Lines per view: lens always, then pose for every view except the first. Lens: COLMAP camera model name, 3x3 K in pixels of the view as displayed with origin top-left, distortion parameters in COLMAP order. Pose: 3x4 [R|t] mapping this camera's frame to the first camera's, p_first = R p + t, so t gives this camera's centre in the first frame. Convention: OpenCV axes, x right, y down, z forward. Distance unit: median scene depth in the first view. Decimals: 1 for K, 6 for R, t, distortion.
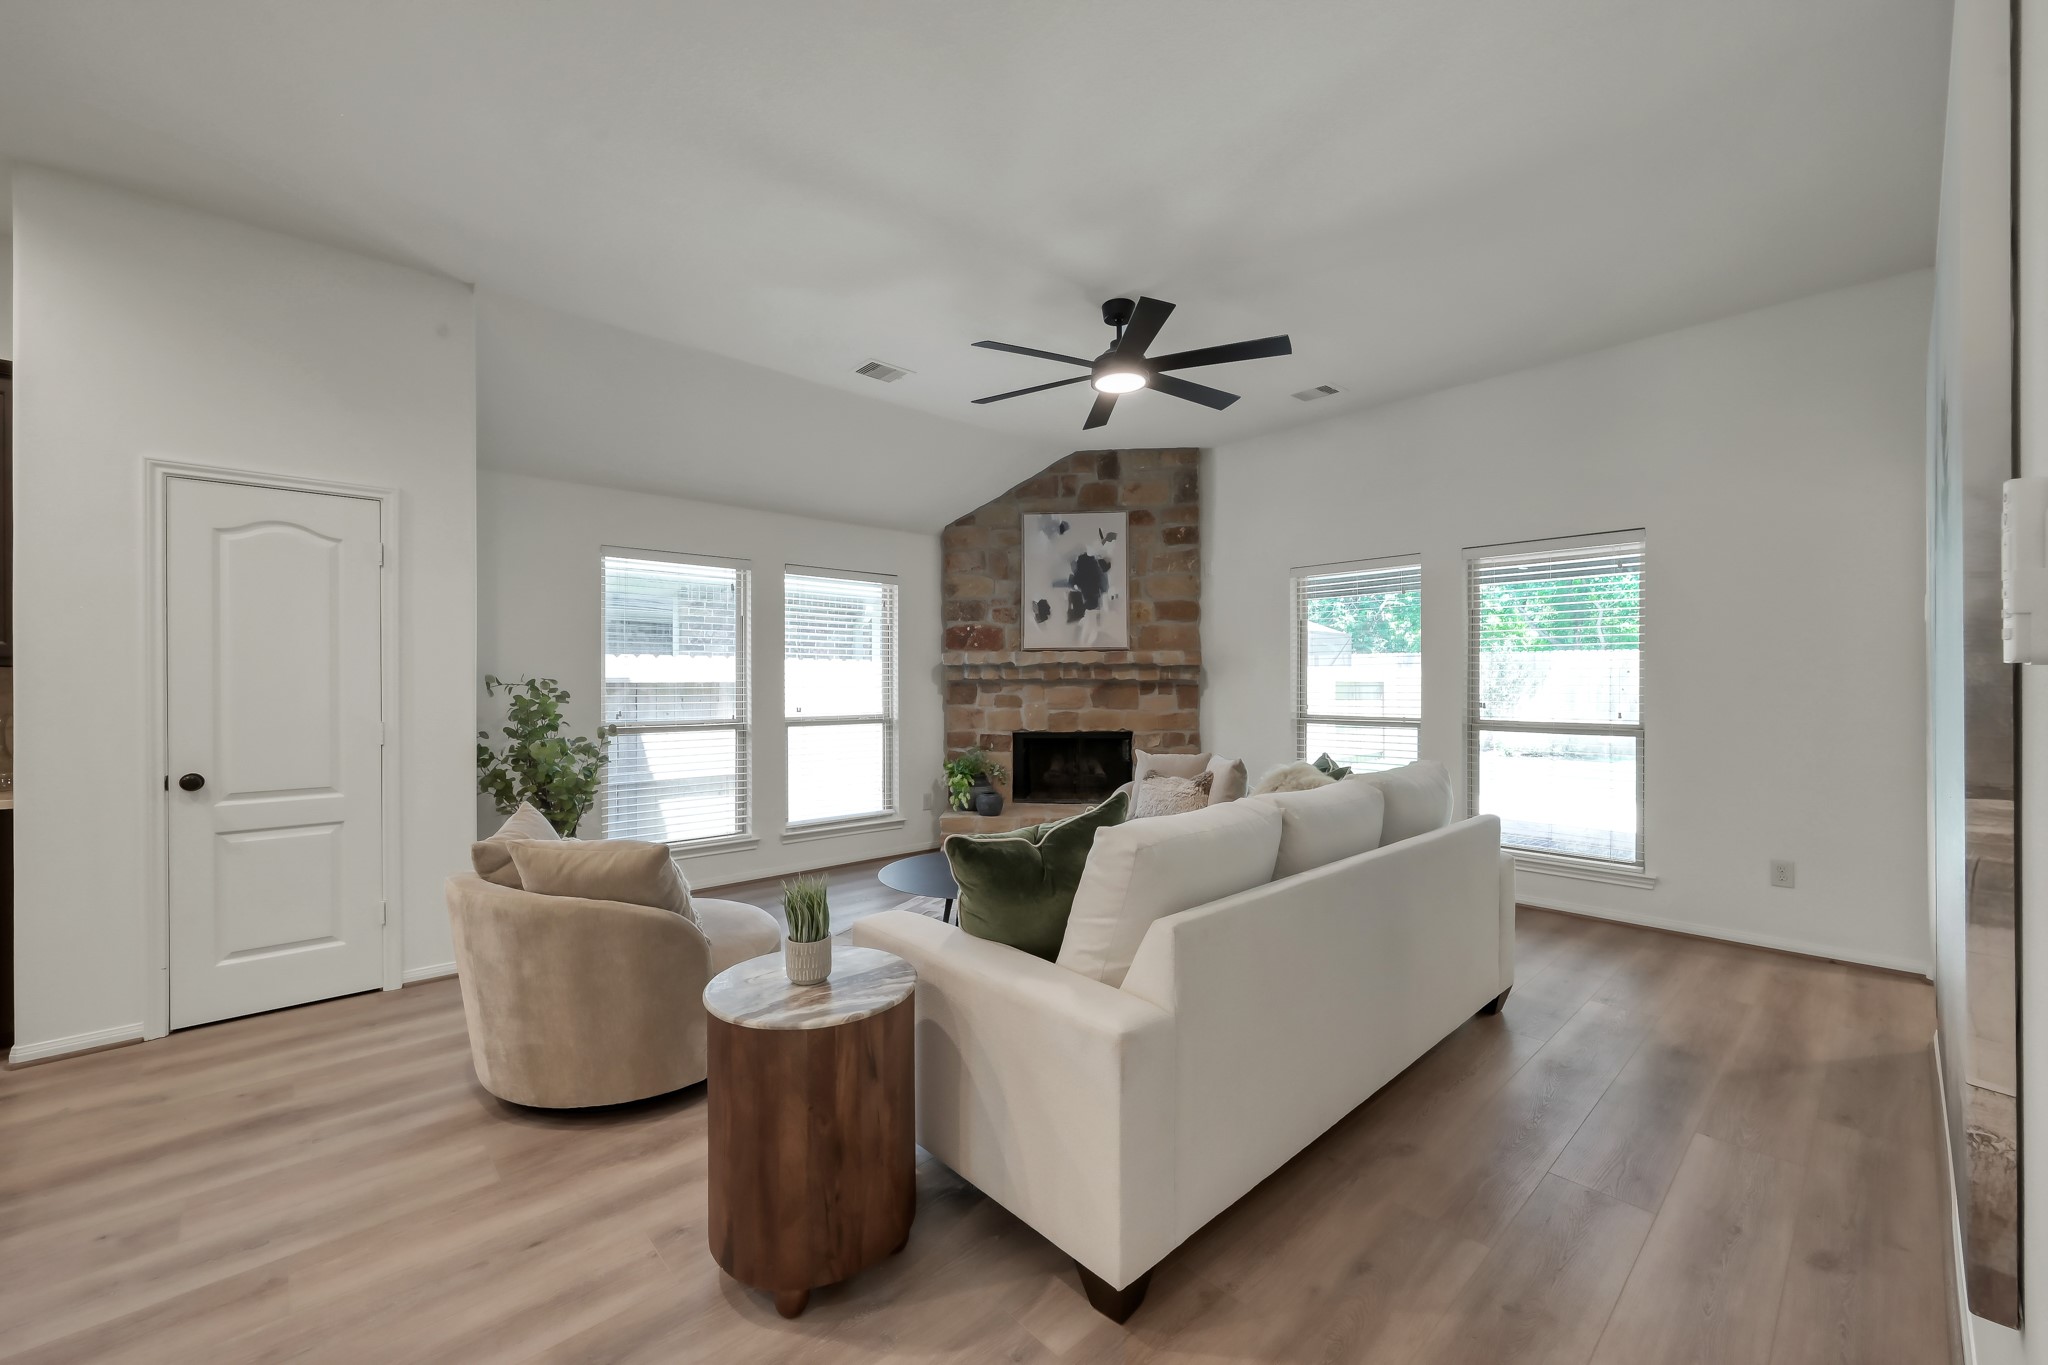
lens RADIAL K [[809.1, 0, 1039.0], [0, 809.1, 685.1], [0, 0, 1]] dist [-0.002428, 0.000524]
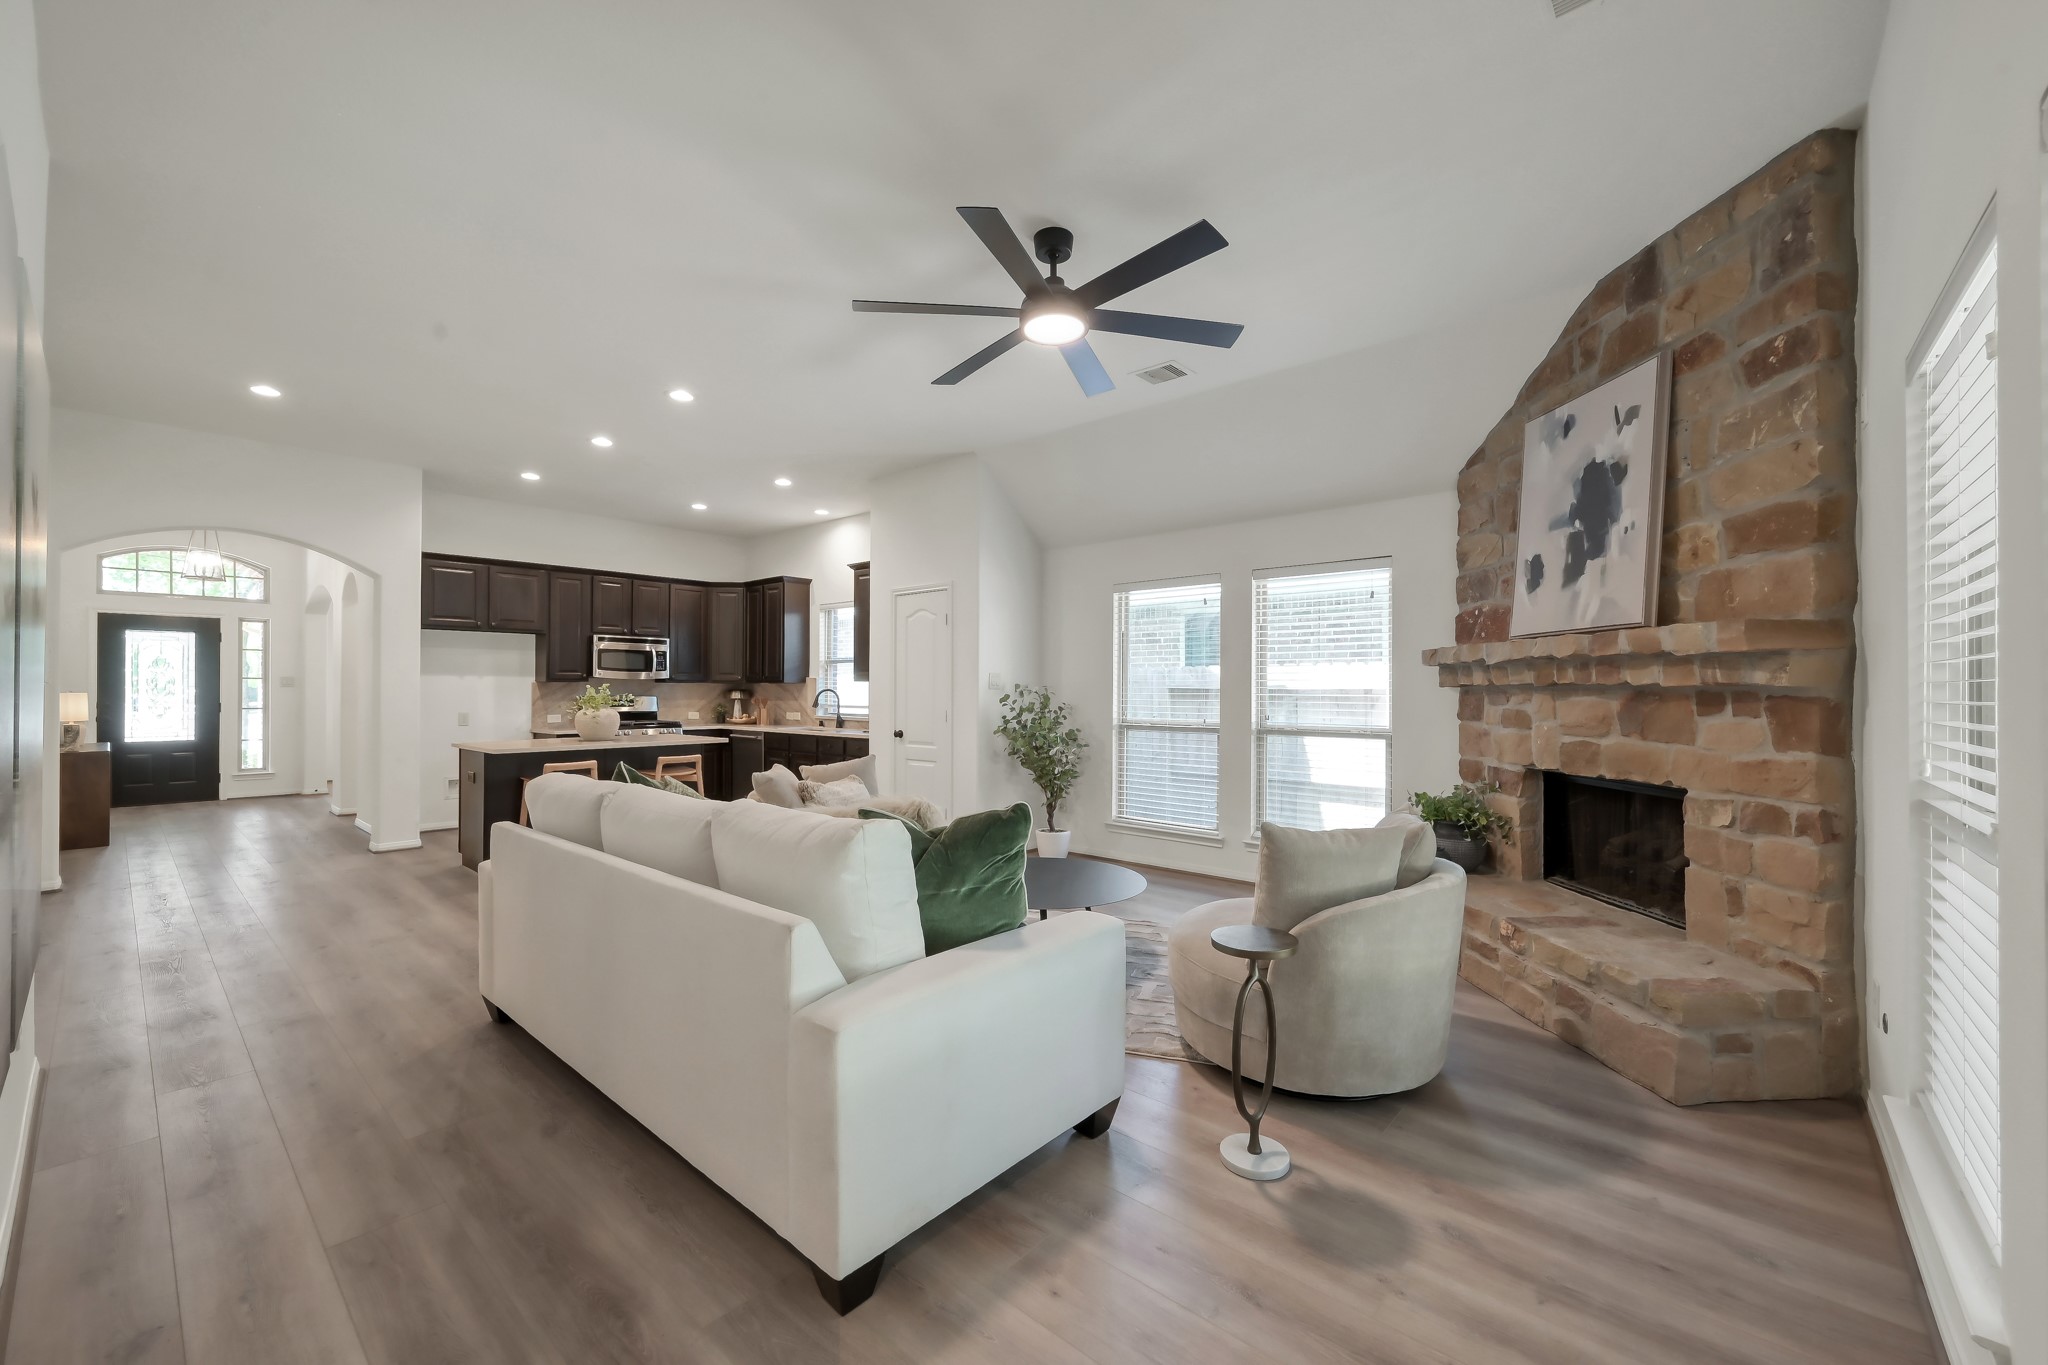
lens RADIAL K [[809.1, 0, 1026.7], [0, 809.1, 686.0], [0, 0, 1]] dist [-0.002428, 0.000524]
pose [[0.099622, -0.002384, -0.995022, 0.574934], [-0.006432, 0.999975, -0.003040, -0.001825], [0.995005, 0.006703, 0.099605, 0.554535]]
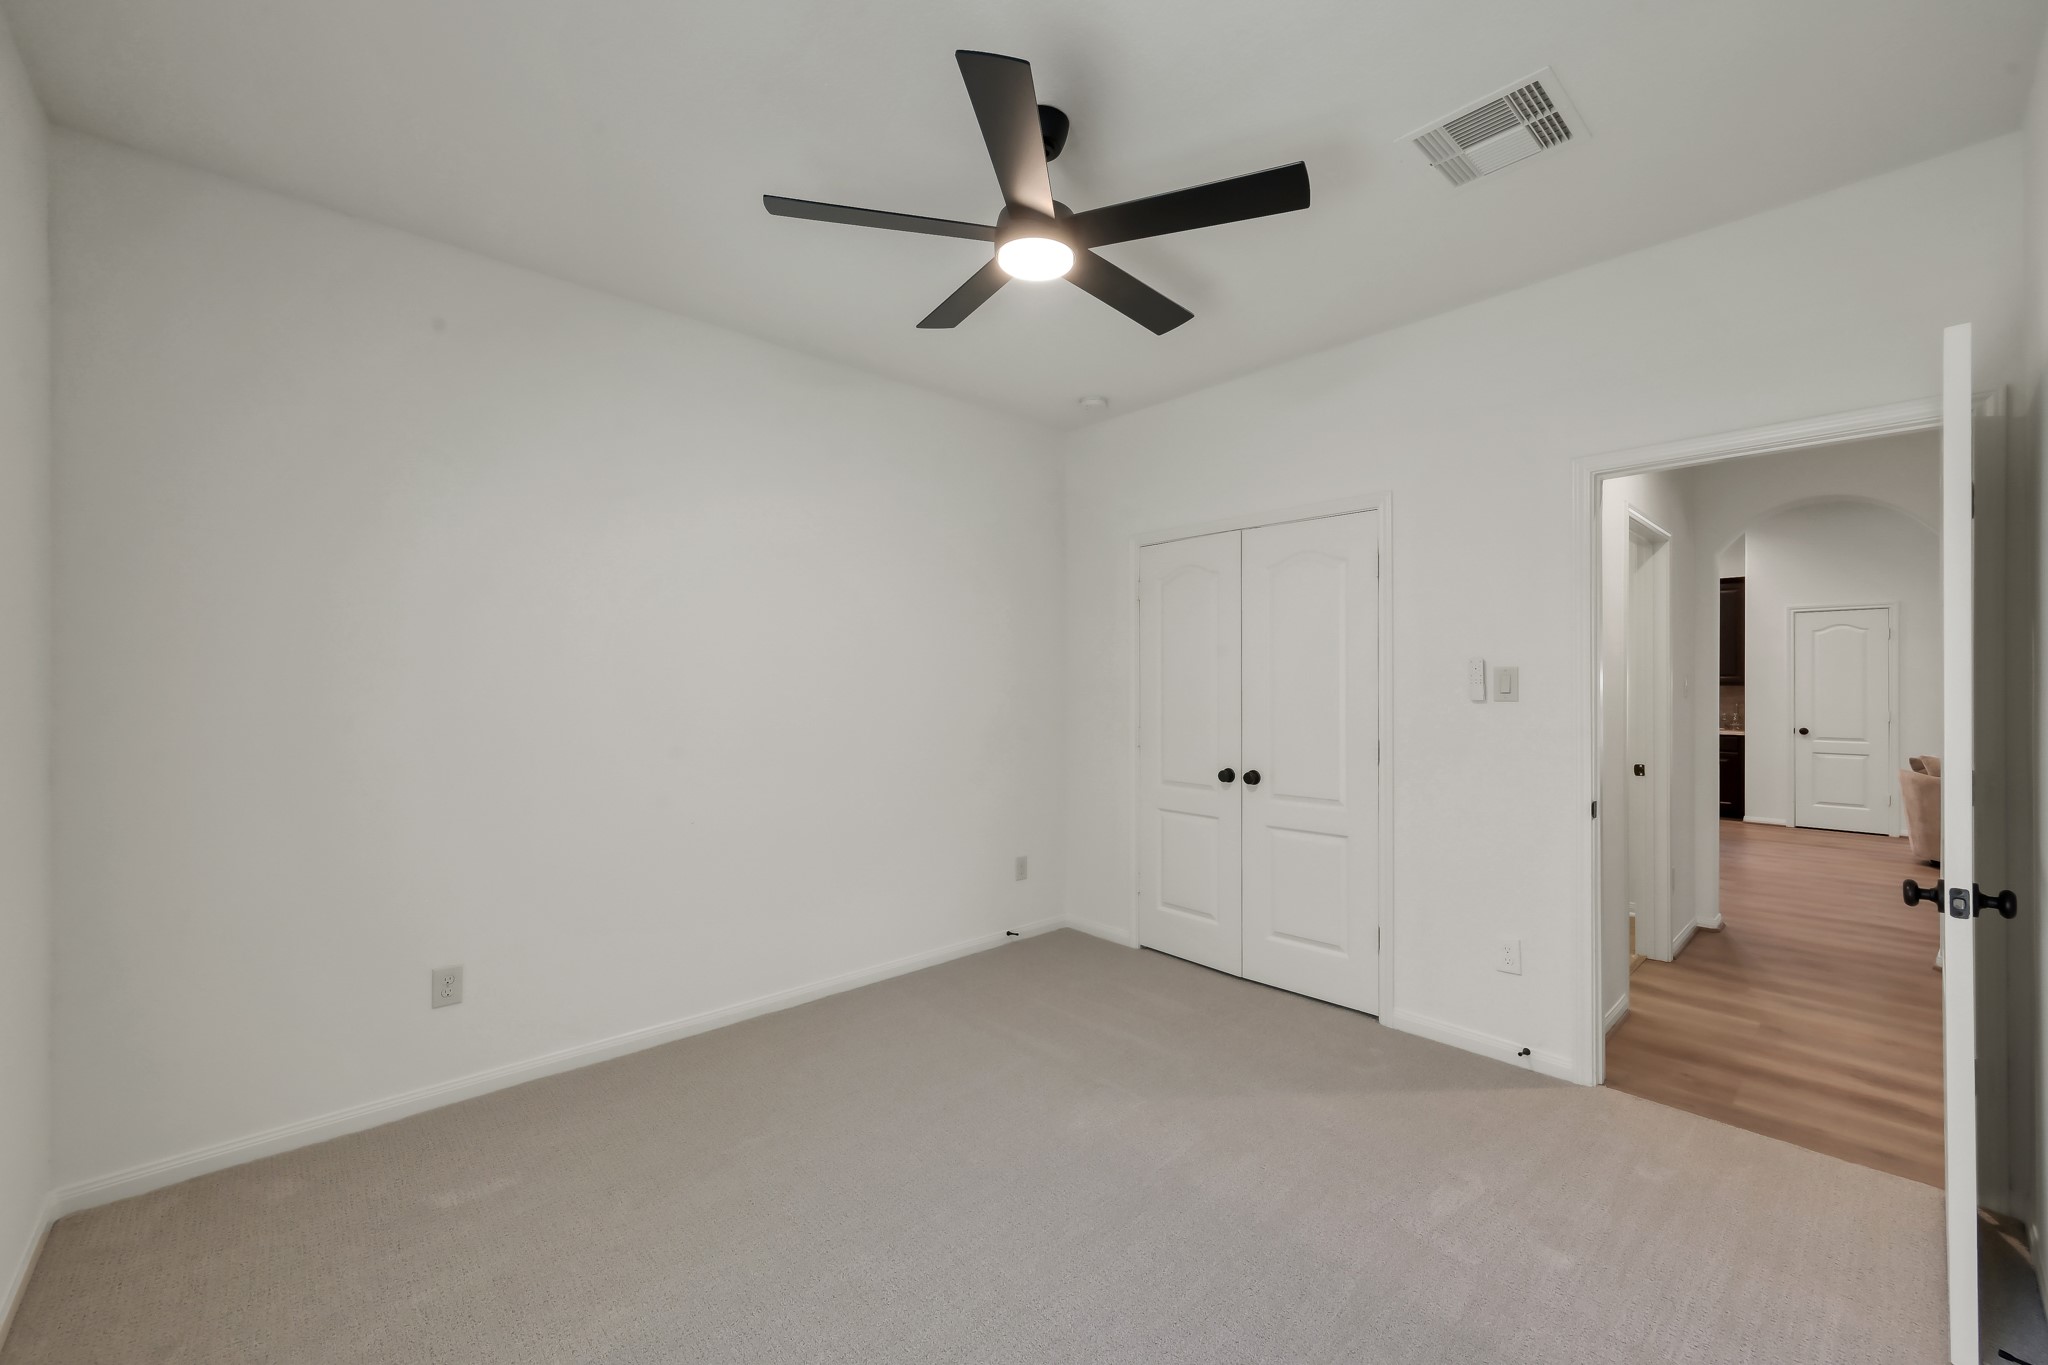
lens RADIAL K [[809.1, 0, 1024.2], [0, 809.1, 679.4], [0, 0, 1]] dist [-0.002428, 0.000524]
pose [[-0.006095, -0.004564, -0.999971, 0.745307], [-0.007513, 0.999962, -0.004518, -0.006620], [0.999953, 0.007485, -0.006129, -0.711109]]
